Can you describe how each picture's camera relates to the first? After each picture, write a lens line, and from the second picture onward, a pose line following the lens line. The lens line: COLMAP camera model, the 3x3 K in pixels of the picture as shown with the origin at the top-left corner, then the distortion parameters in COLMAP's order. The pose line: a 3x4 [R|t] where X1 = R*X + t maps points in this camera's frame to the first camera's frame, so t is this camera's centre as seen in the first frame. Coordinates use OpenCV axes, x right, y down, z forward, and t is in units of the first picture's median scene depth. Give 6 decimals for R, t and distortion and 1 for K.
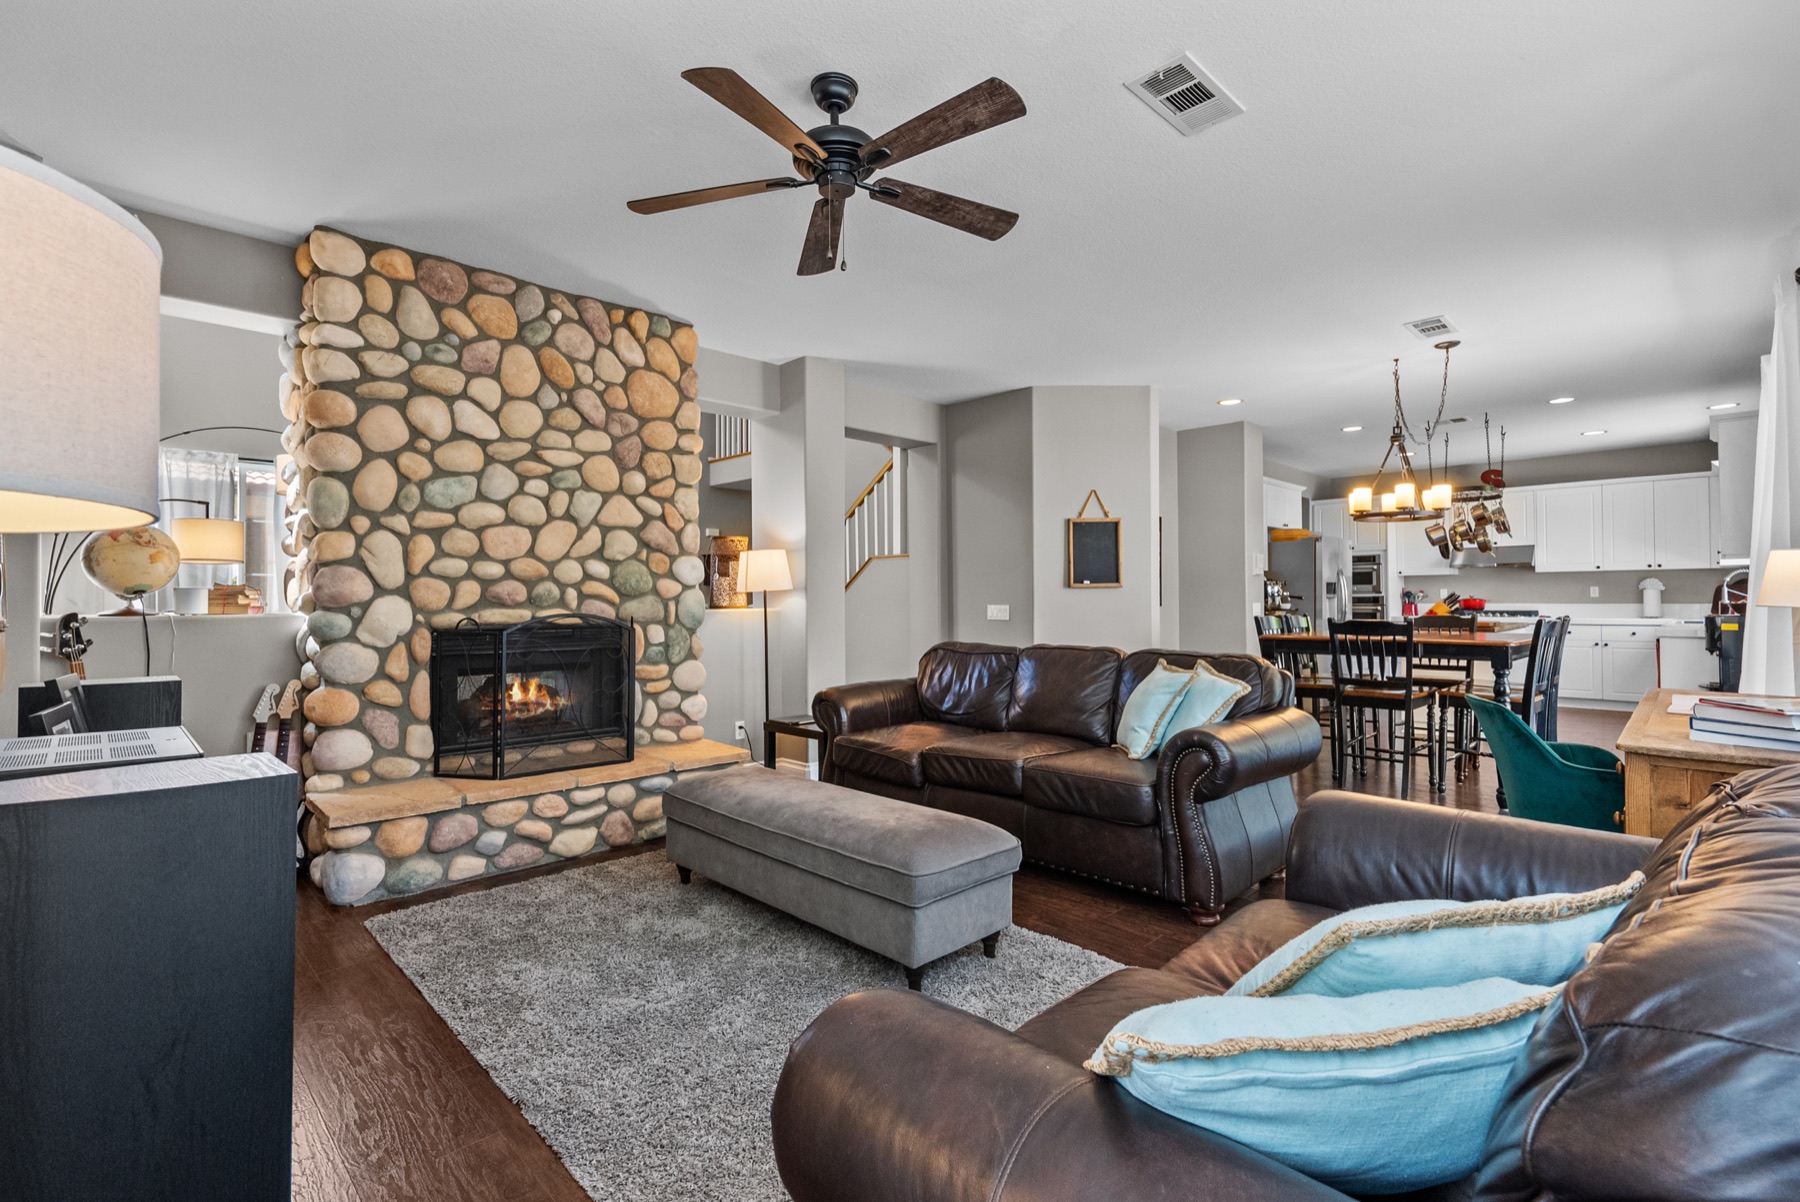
lens RADIAL K [[816.7, 0, 898.4], [0, 816.7, 592.8], [0, 0, 1]] dist [-0.009371, 0.003699]
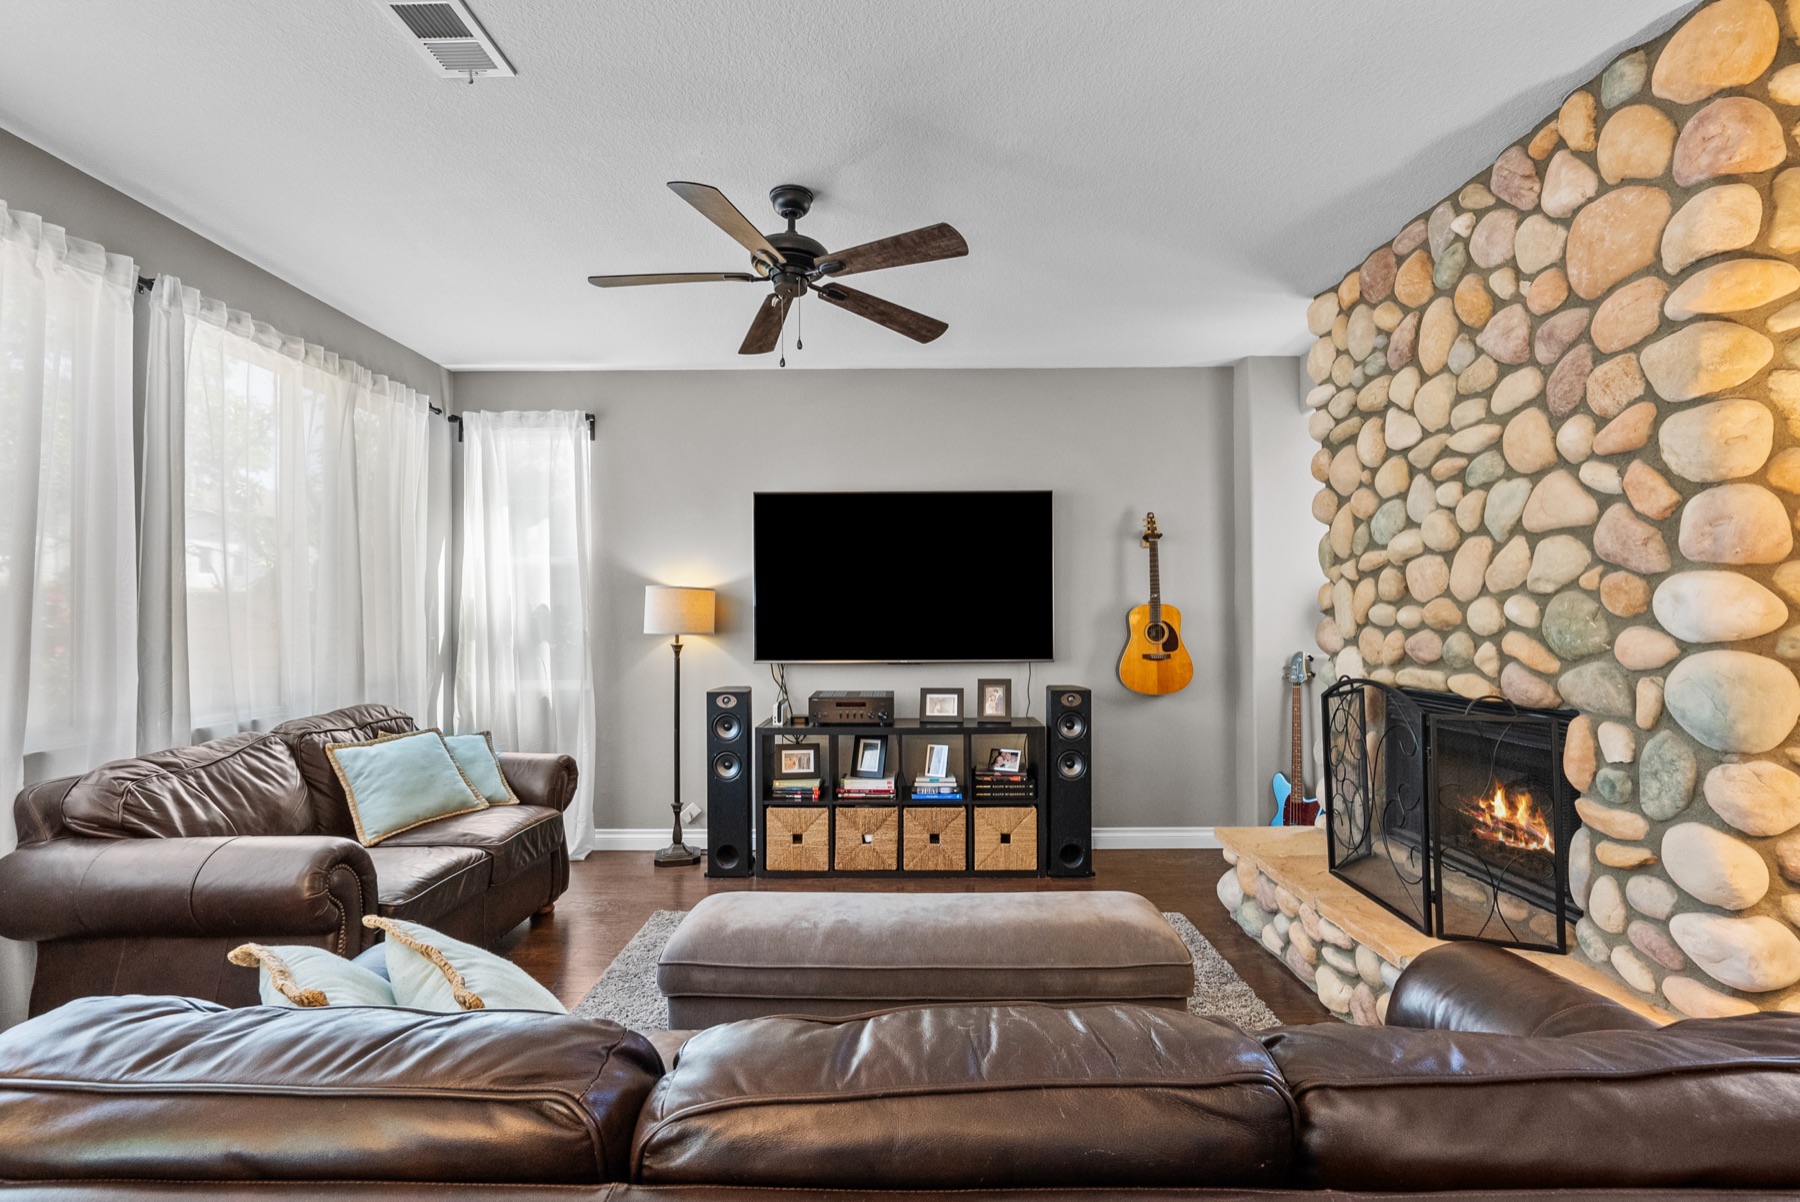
lens RADIAL K [[816.7, 0, 913.0], [0, 816.7, 622.6], [0, 0, 1]] dist [-0.009371, 0.003699]
pose [[-0.693923, 0.004676, -0.720034, 0.362782], [0.005733, 0.999983, 0.000969, -0.024963], [0.720026, -0.003456, -0.693939, 1.157964]]
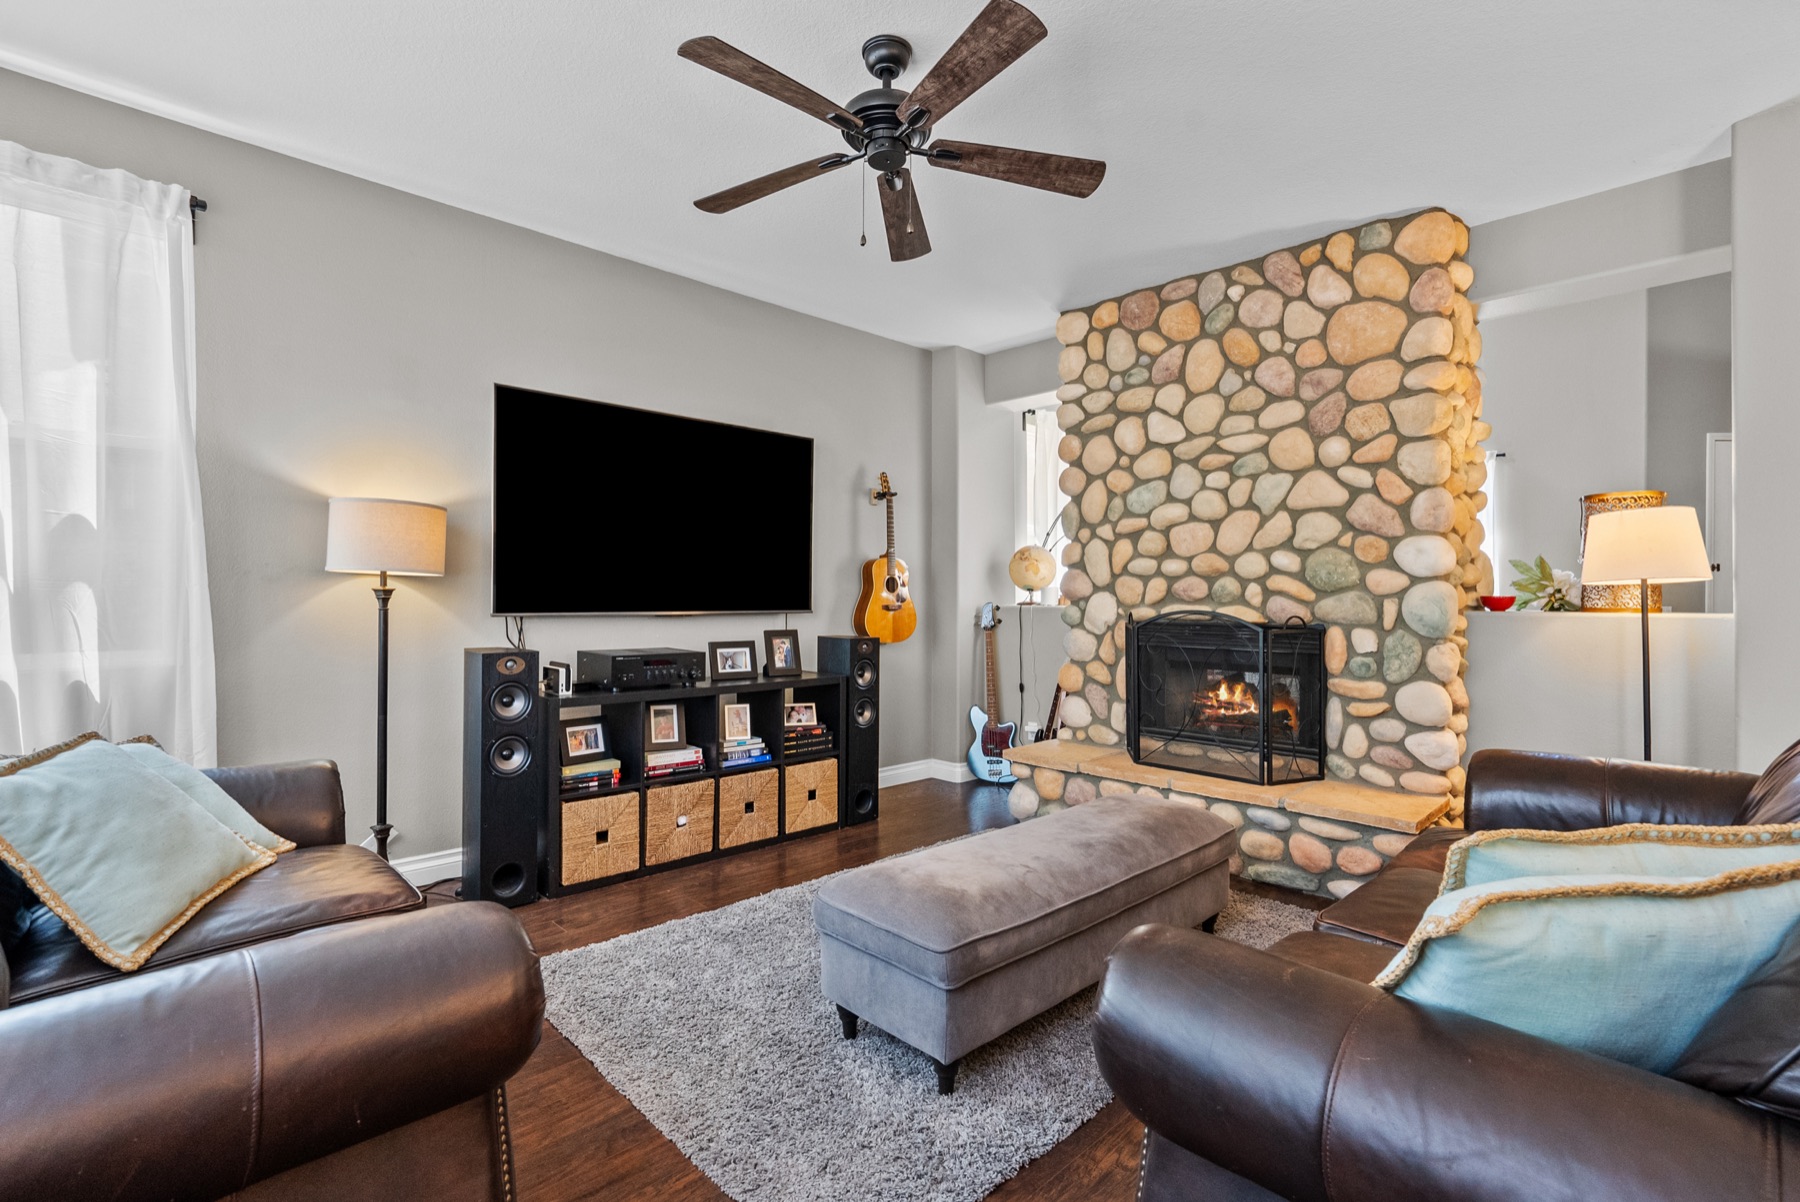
lens RADIAL K [[816.7, 0, 902.2], [0, 816.7, 608.0], [0, 0, 1]] dist [-0.009371, 0.003699]
pose [[0.002540, 0.010950, -0.999937, 0.528315], [-0.001428, 0.999939, 0.010947, 0.012954], [0.999996, 0.001400, 0.002556, 0.628312]]
